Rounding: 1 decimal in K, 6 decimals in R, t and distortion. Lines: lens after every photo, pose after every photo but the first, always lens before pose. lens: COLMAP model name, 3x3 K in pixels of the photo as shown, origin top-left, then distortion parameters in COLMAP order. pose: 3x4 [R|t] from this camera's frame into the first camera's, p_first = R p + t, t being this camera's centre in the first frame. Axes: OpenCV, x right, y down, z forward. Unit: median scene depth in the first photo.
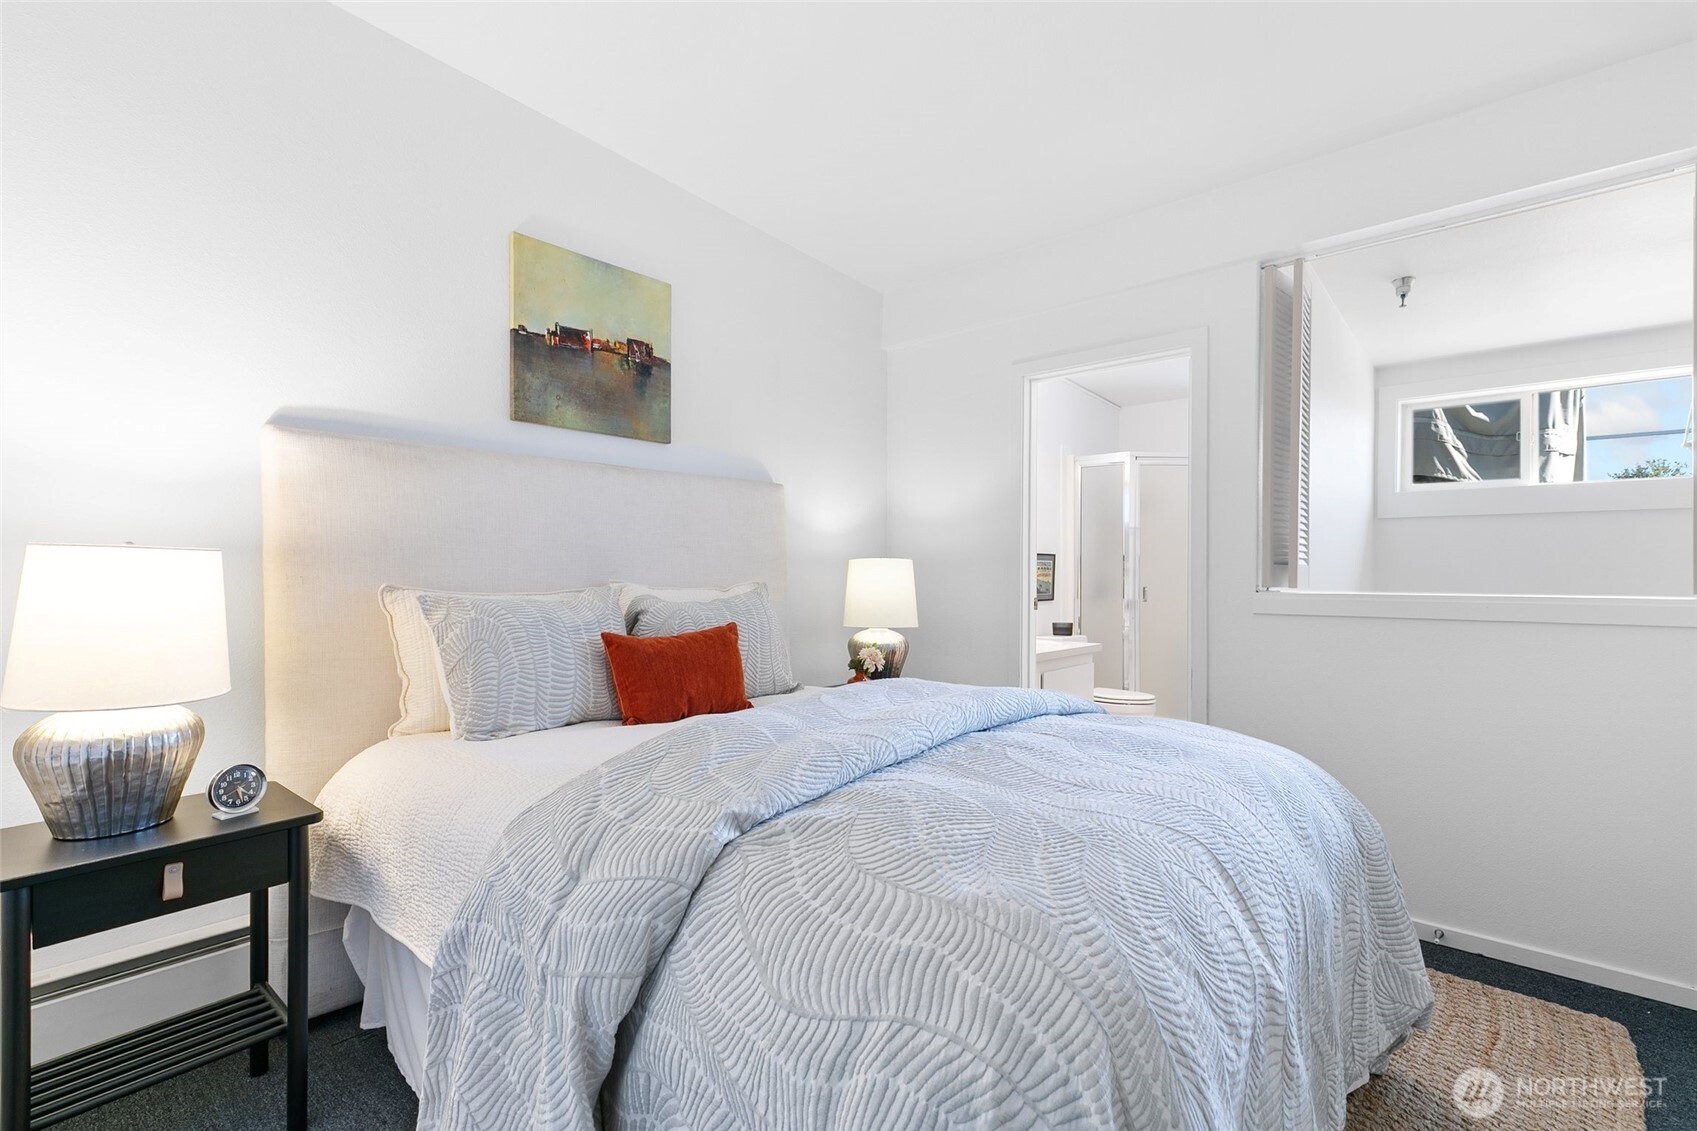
lens RADIAL K [[774.0, 0, 846.0], [0, 774.0, 572.3], [0, 0, 1]] dist [0.004786, -0.000139]
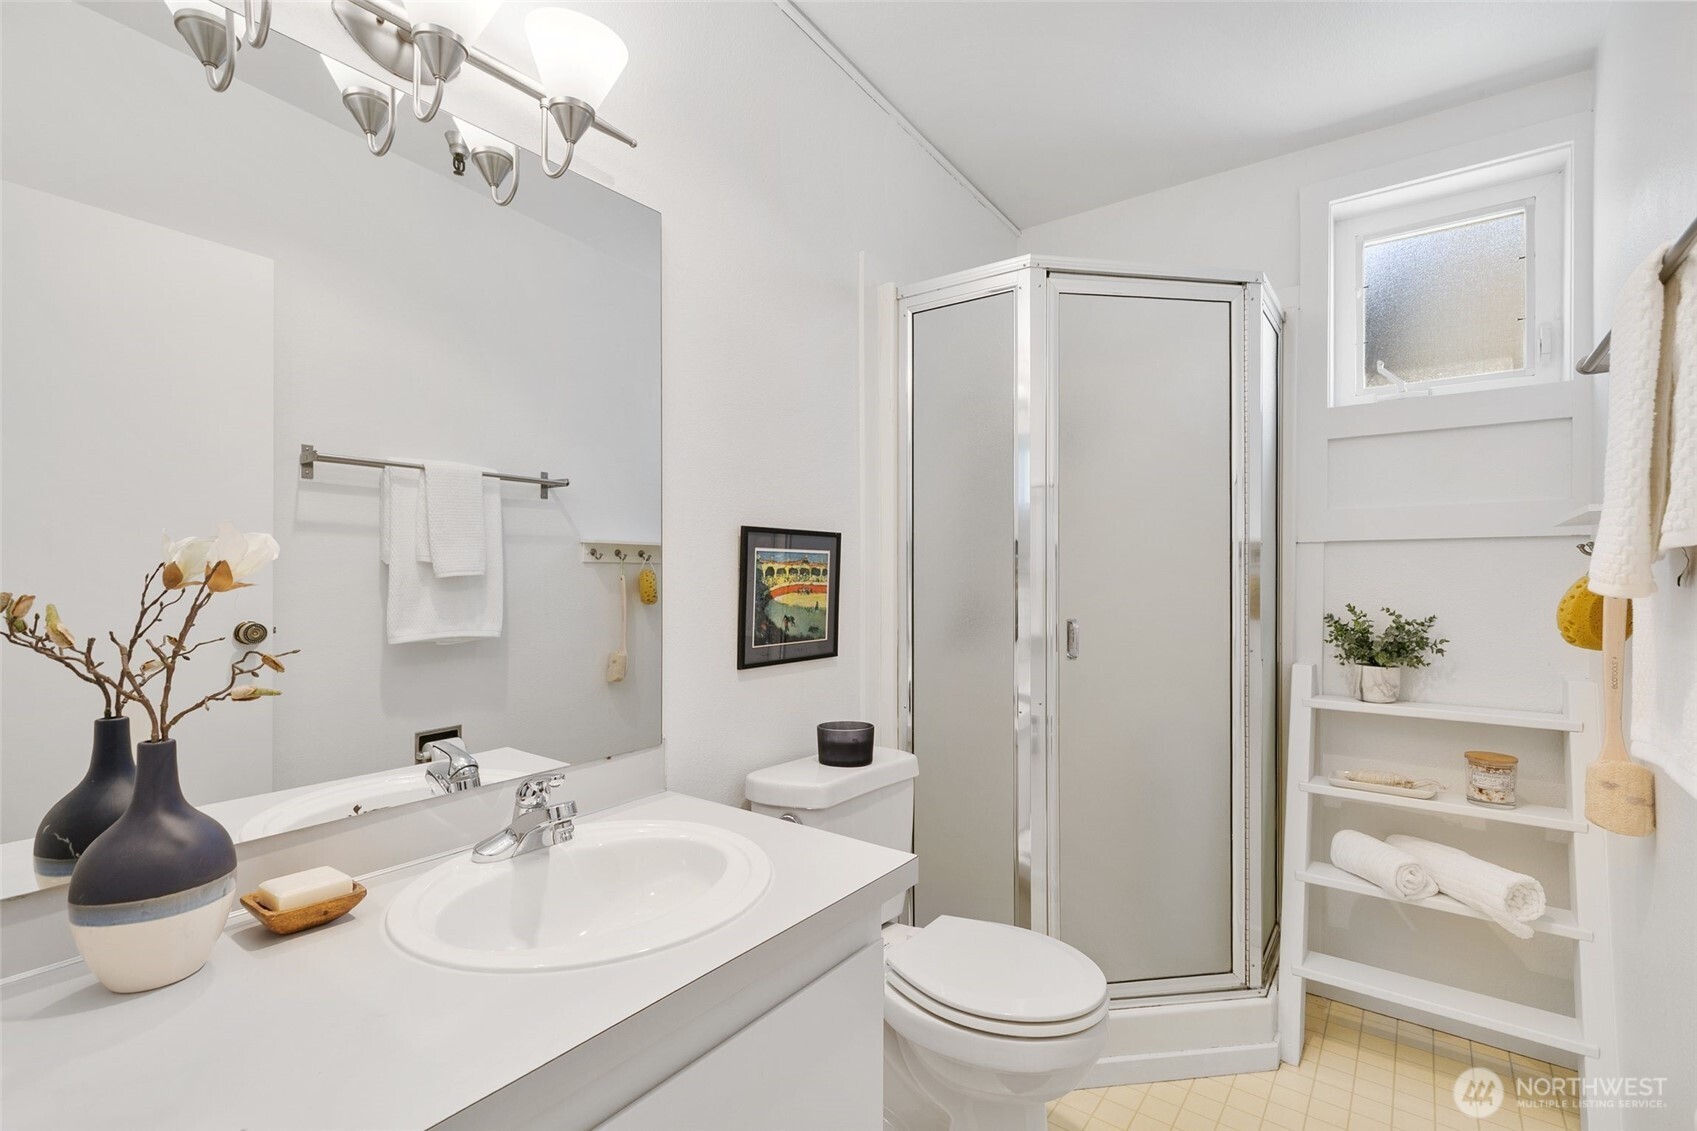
lens RADIAL K [[774.0, 0, 846.0], [0, 774.0, 572.3], [0, 0, 1]] dist [0.004786, -0.000139]
pose [[0.994873, 0.001761, 0.101117, 0.158258], [-0.001213, 0.999984, -0.005487, -0.001700], [-0.101126, 0.005336, 0.994859, 0.421294]]
